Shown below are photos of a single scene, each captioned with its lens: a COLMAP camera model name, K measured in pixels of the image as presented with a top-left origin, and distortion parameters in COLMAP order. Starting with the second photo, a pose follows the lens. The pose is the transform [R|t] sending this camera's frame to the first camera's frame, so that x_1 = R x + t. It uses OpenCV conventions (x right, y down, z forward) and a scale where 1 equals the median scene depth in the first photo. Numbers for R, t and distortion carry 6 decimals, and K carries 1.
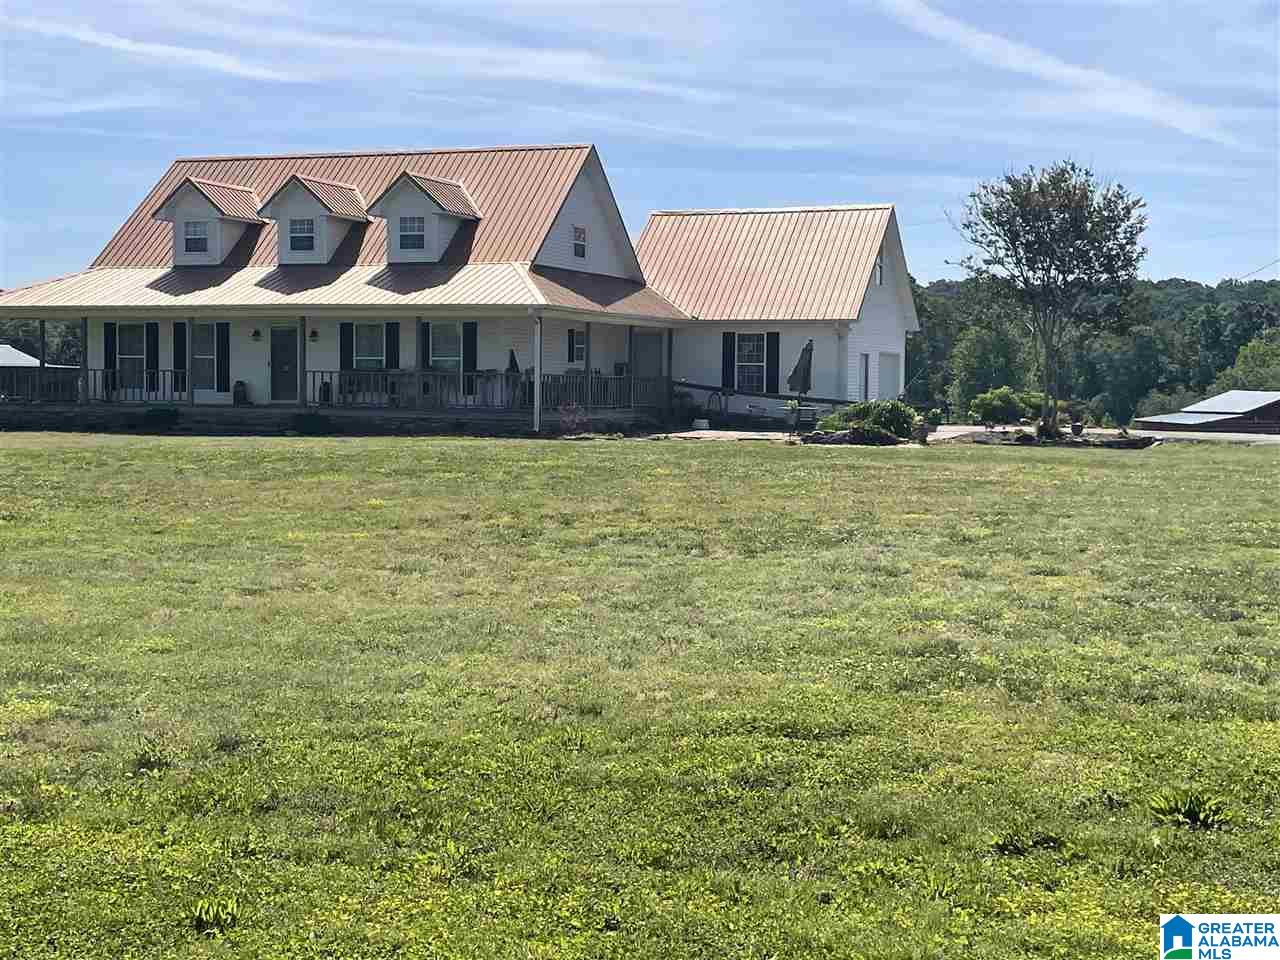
lens RADIAL K [[1844.8, 0, 640.0], [0, 1844.8, 480.0], [0, 0, 1]] dist [-0.000602, -0.000716]
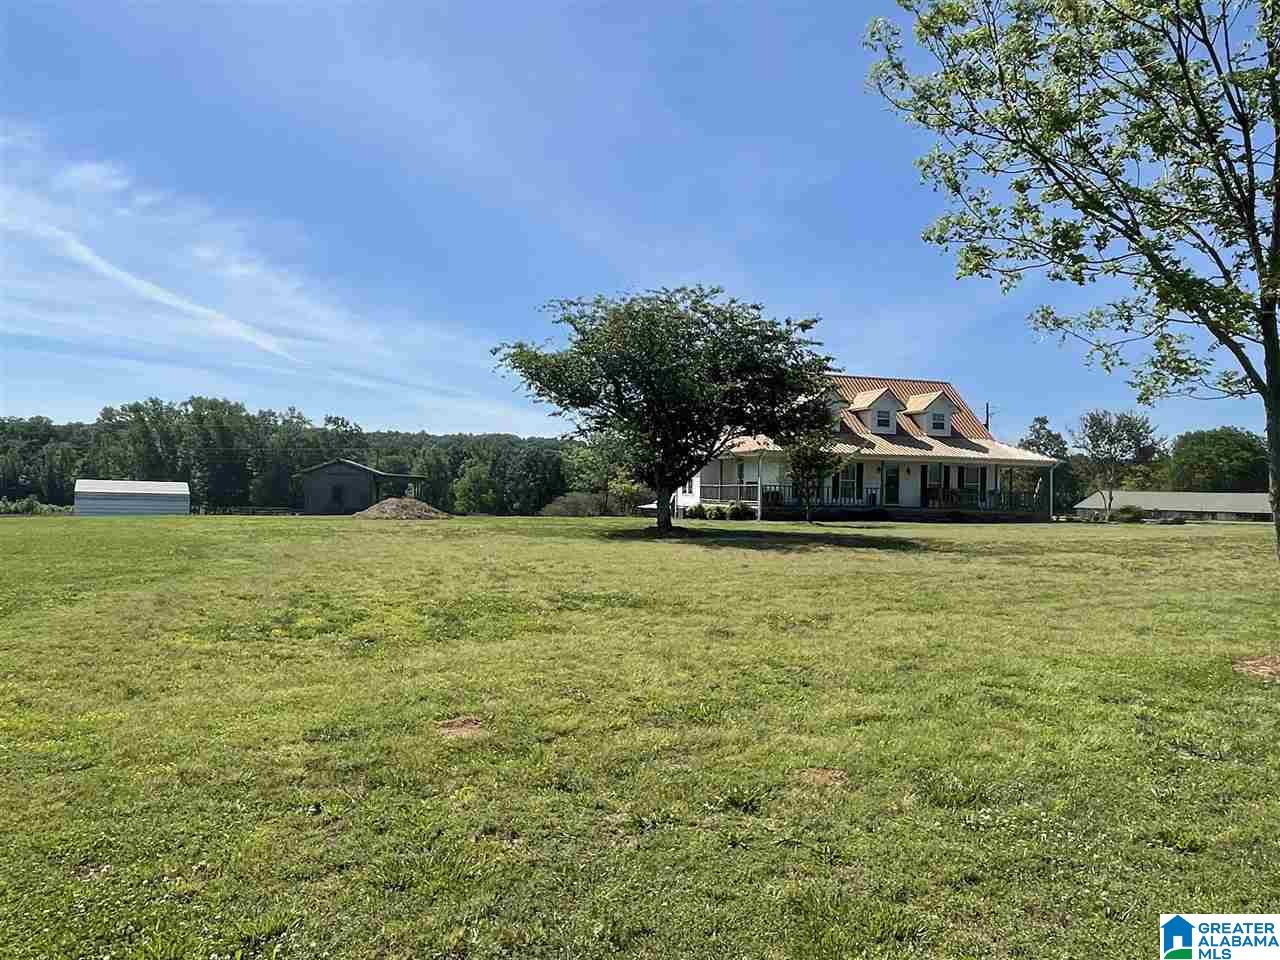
lens RADIAL K [[968.4, 0, 640.0], [0, 968.4, 480.0], [0, 0, 1]] dist [0.042951, -0.080604]
pose [[0.784786, 0.010480, 0.619679, -1.040116], [0.014824, 0.999254, -0.035673, -0.035959], [-0.619590, 0.037182, 0.784045, 0.362354]]
